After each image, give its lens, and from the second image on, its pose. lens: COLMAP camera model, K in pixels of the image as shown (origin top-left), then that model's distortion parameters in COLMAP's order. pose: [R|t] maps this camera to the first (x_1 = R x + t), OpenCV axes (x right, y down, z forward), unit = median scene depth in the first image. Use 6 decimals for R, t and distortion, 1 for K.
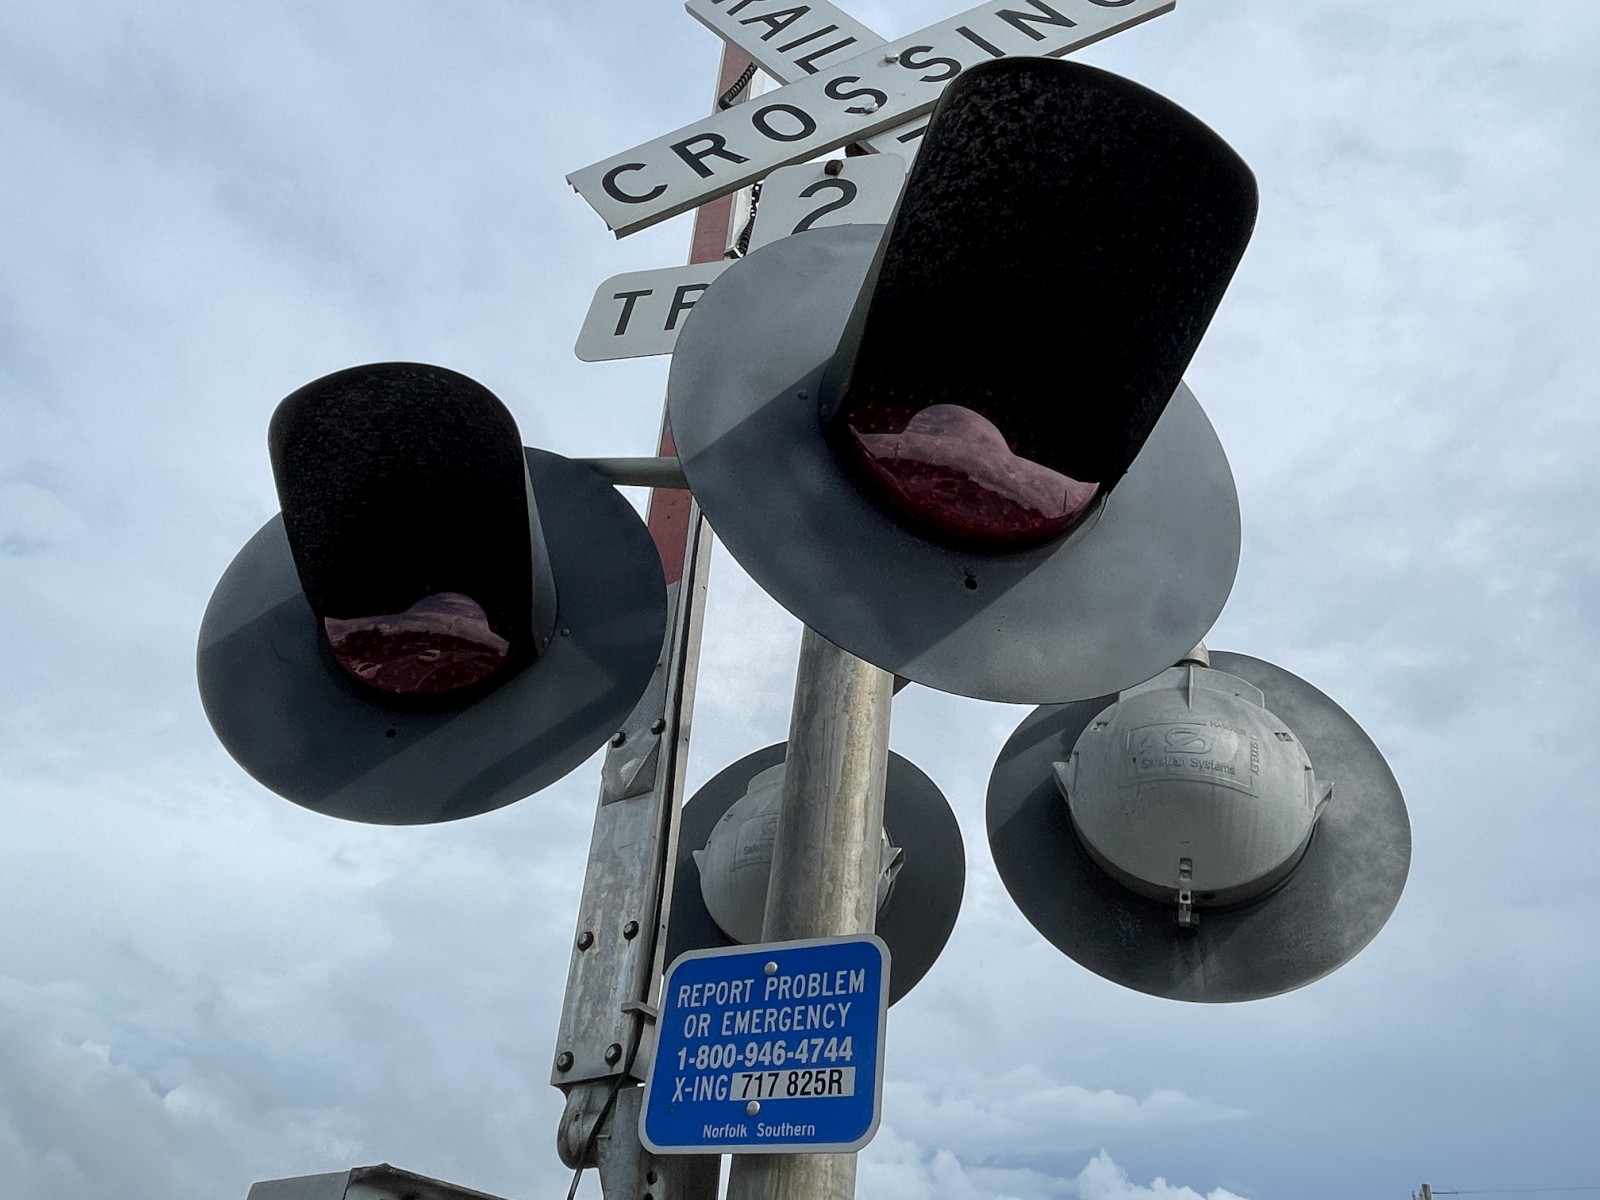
lens RADIAL K [[1153.2, 0, 801.6], [0, 1153.2, 595.3], [0, 0, 1]] dist [-0.002283, 0.001067]
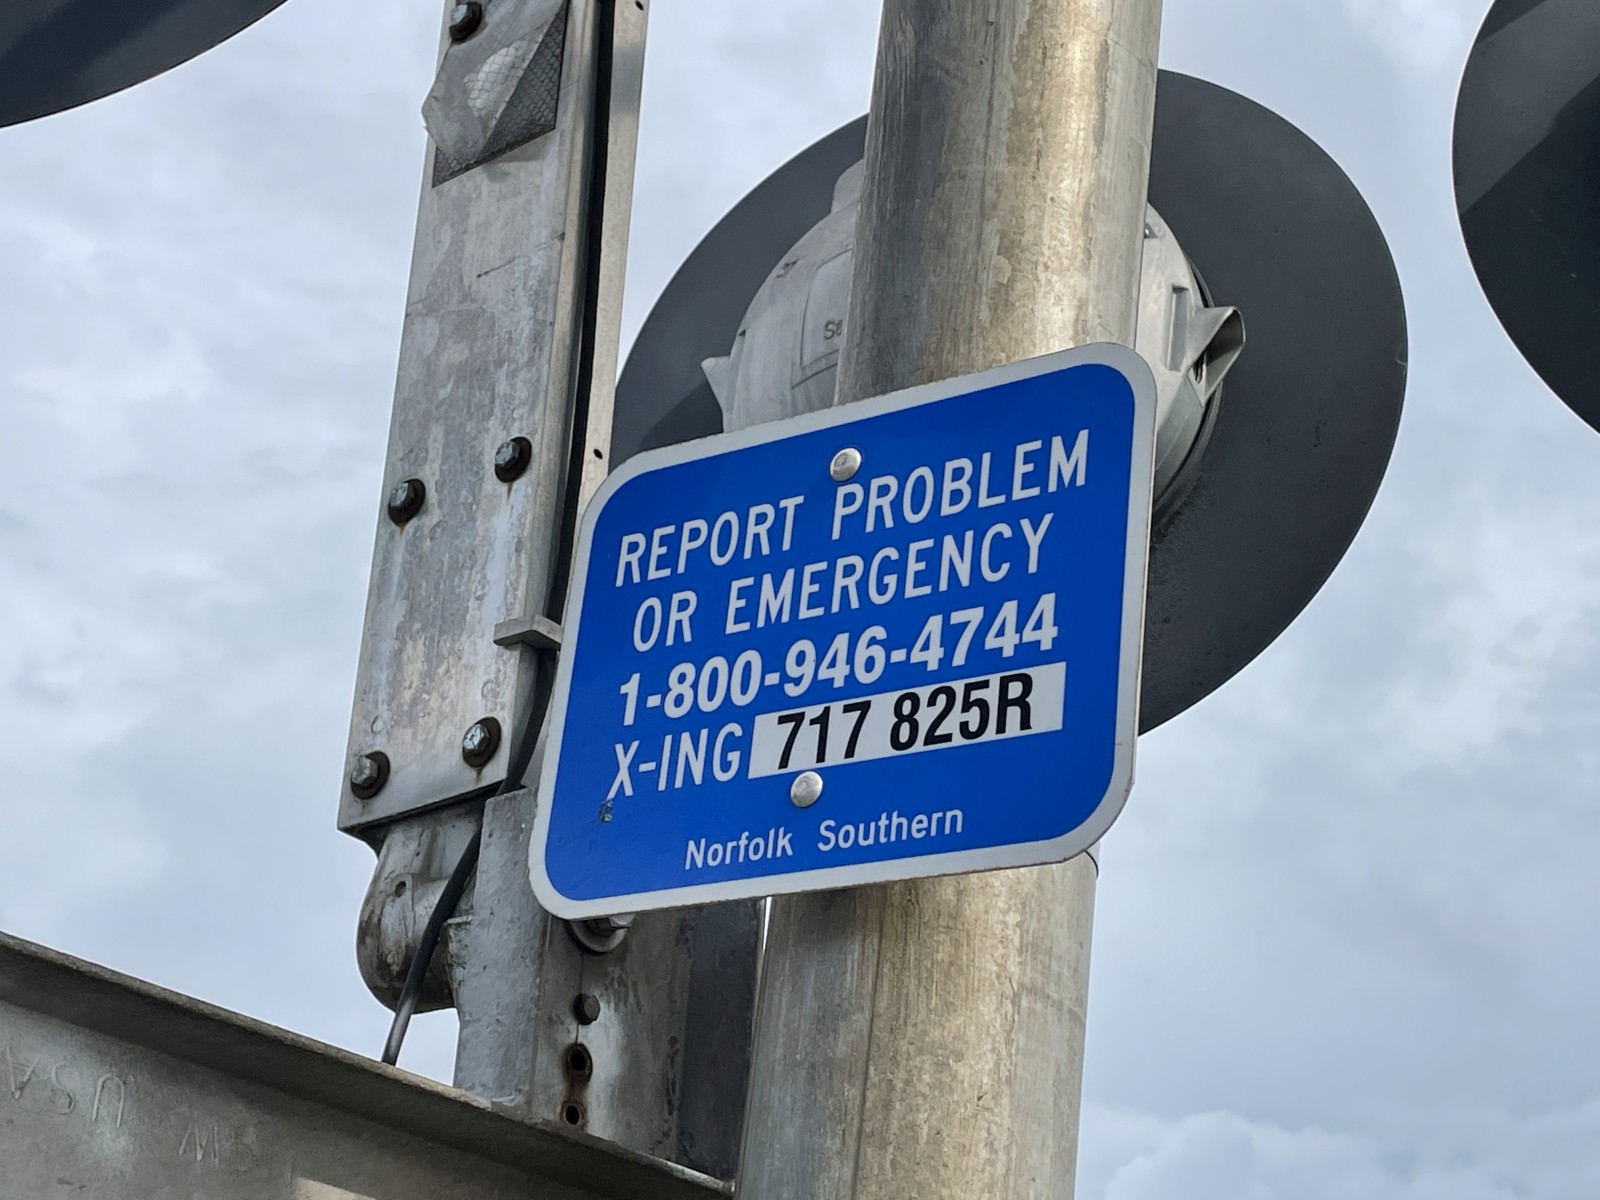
lens RADIAL K [[2725.3, 0, 765.2], [0, 2725.3, 631.3], [0, 0, 1]] dist [0.108431, 0.000000]
pose [[0.993066, -0.039444, -0.110748, 0.042765], [0.062356, 0.975328, 0.211771, 0.181063], [0.099662, -0.217208, 0.971024, 0.113291]]
